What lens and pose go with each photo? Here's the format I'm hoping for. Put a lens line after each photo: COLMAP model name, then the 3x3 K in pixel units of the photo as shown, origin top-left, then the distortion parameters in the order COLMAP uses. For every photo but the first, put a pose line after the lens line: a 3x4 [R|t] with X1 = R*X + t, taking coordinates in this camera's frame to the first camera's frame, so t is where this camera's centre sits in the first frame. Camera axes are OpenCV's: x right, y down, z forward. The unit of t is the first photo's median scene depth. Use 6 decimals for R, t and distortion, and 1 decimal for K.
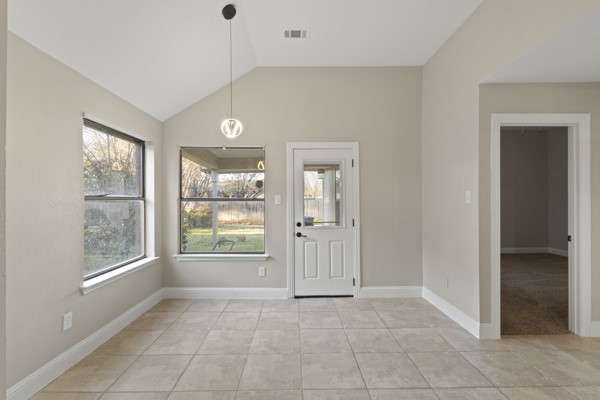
lens RADIAL K [[275.6, 0, 300.4], [0, 275.6, 199.8], [0, 0, 1]] dist [-0.005200, 0.000837]
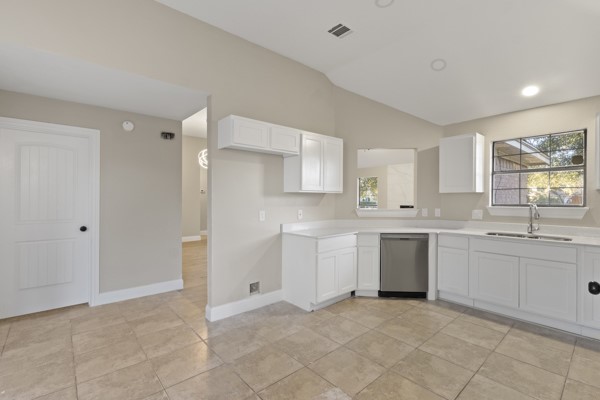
lens RADIAL K [[275.6, 0, 300.1], [0, 275.6, 199.6], [0, 0, 1]] dist [-0.005200, 0.000837]
pose [[-0.649324, 0.003141, 0.760505, -0.524247], [0.004543, 0.999990, -0.000251, 0.022822], [-0.760498, 0.003292, -0.649332, 0.966173]]
